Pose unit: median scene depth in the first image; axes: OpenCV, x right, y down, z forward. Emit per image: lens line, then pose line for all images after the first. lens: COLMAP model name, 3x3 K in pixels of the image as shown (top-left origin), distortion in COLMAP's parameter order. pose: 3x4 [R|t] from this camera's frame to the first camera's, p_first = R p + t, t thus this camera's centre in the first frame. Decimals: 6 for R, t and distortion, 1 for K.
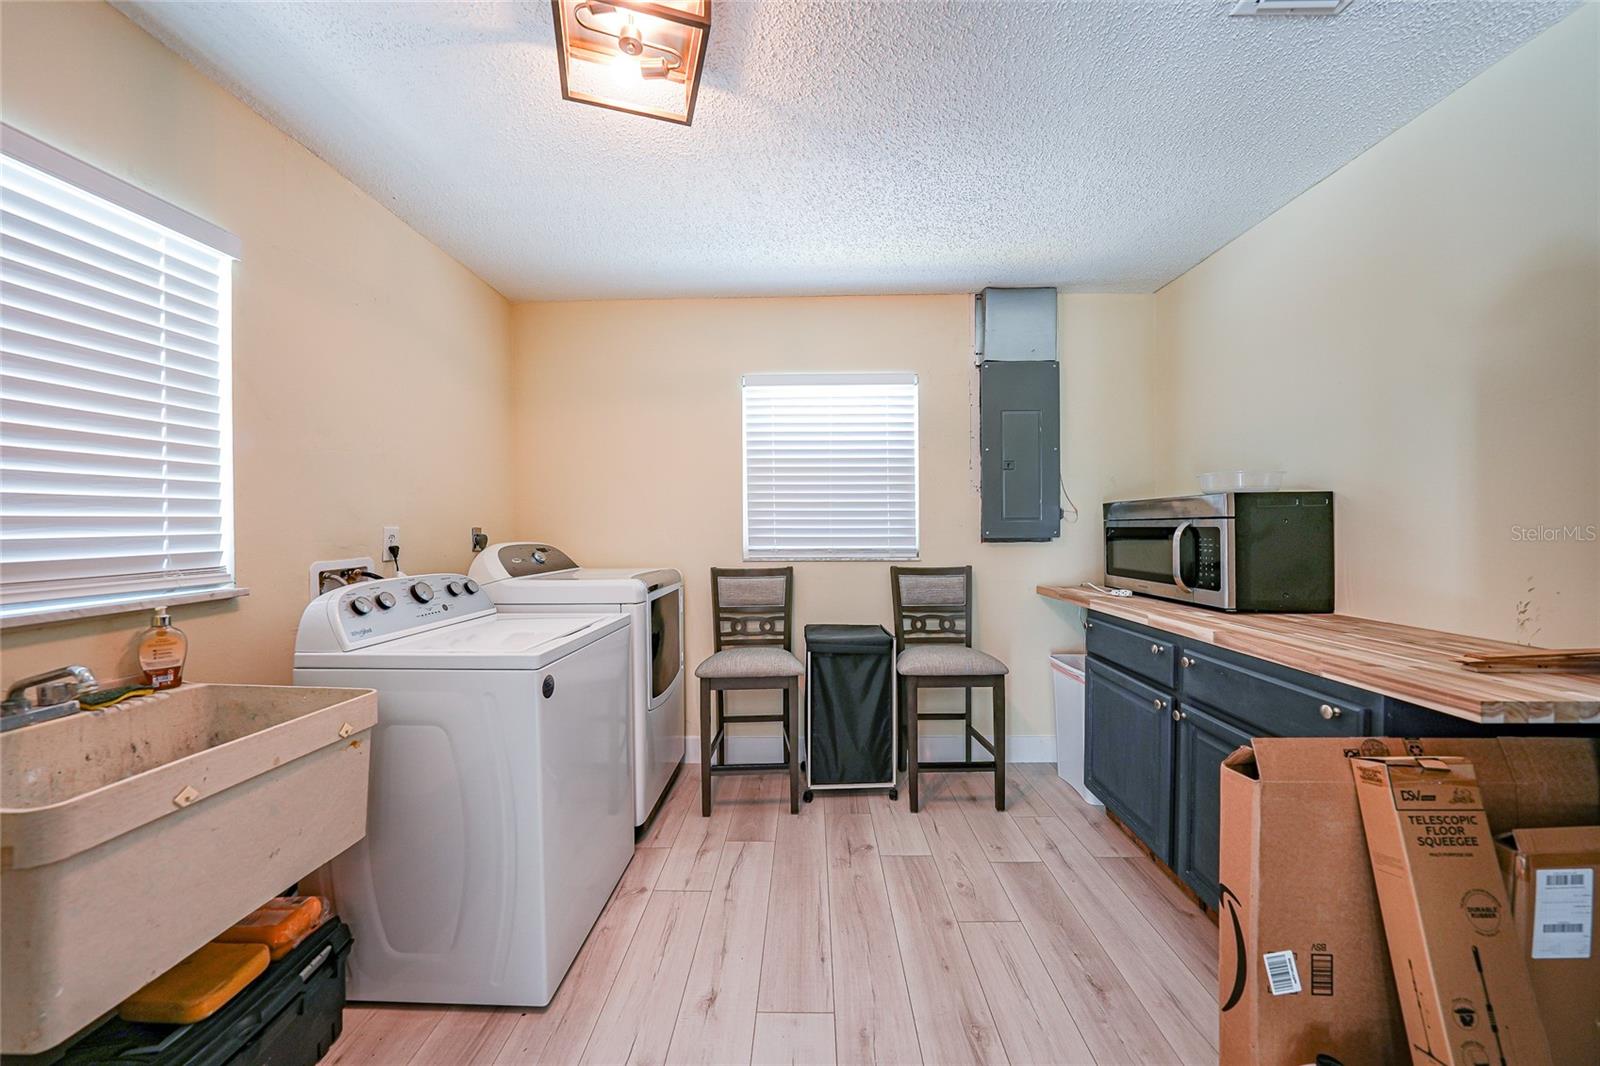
lens RADIAL K [[545.4, 0, 805.4], [0, 545.4, 534.1], [0, 0, 1]] dist [0.000539, 0.000079]
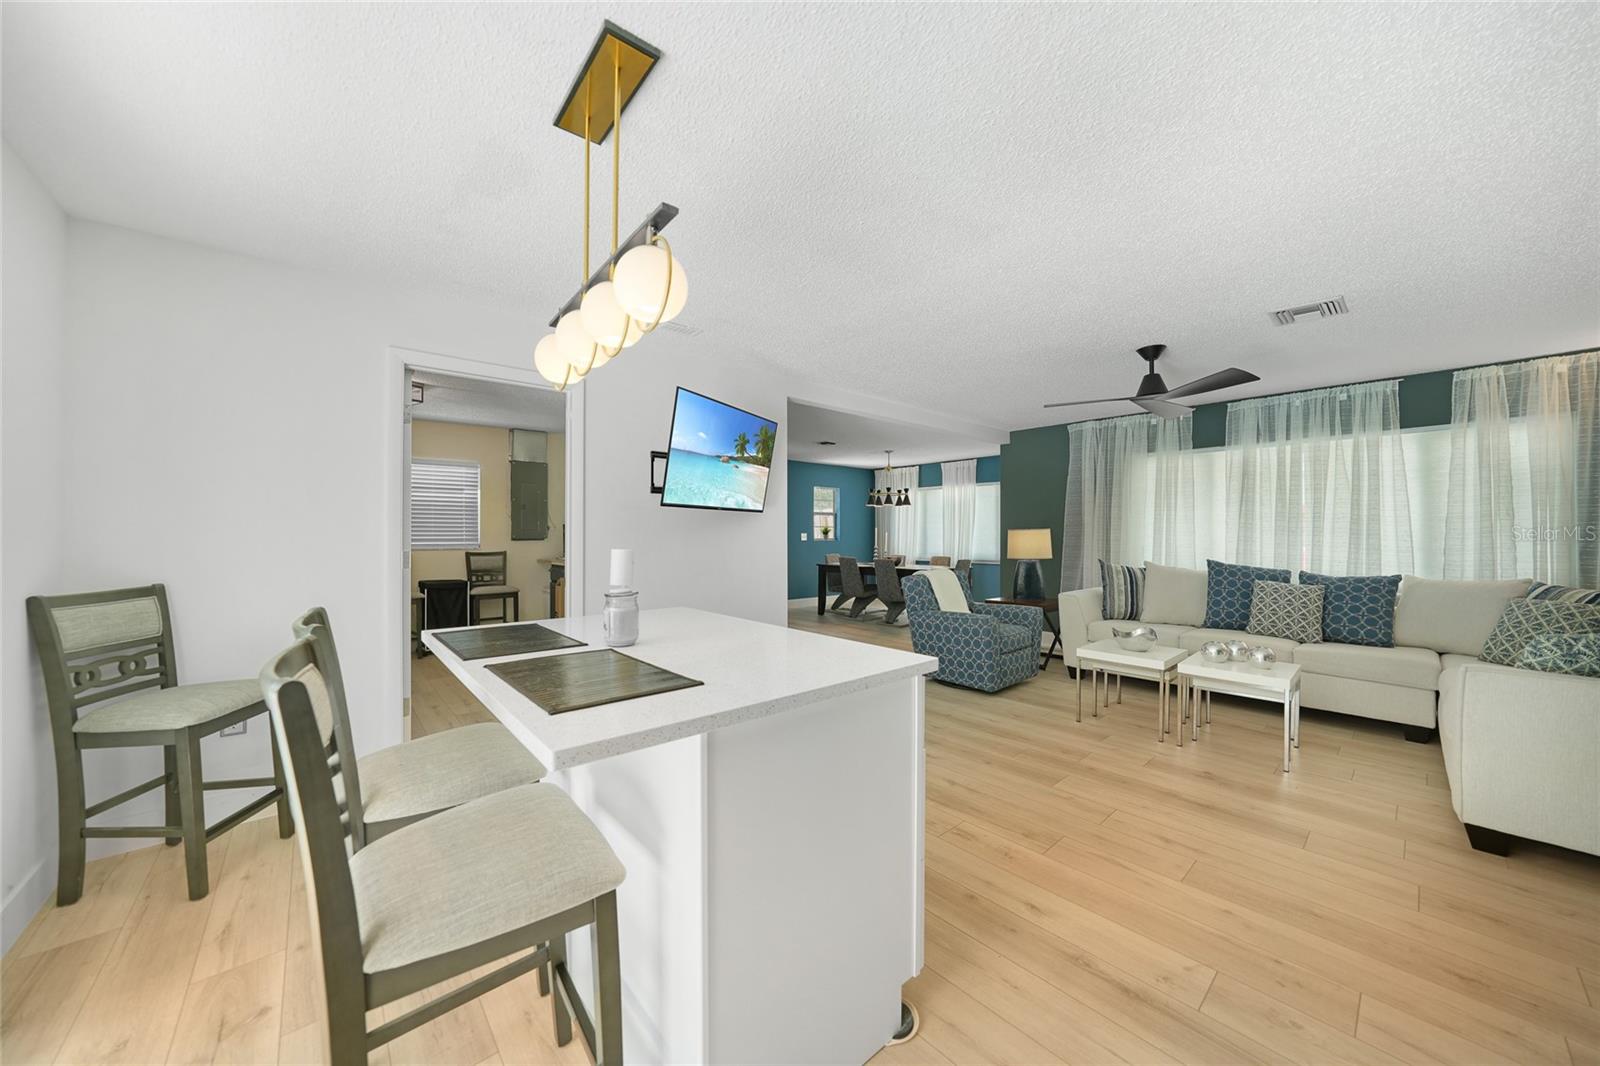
lens RADIAL K [[545.4, 0, 792.5], [0, 545.4, 535.7], [0, 0, 1]] dist [0.000539, 0.000079]
pose [[0.738615, 0.005677, 0.674104, -0.346262], [-0.002922, 0.999982, -0.005220, 0.002364], [-0.674122, 0.001885, 0.738618, -1.479927]]
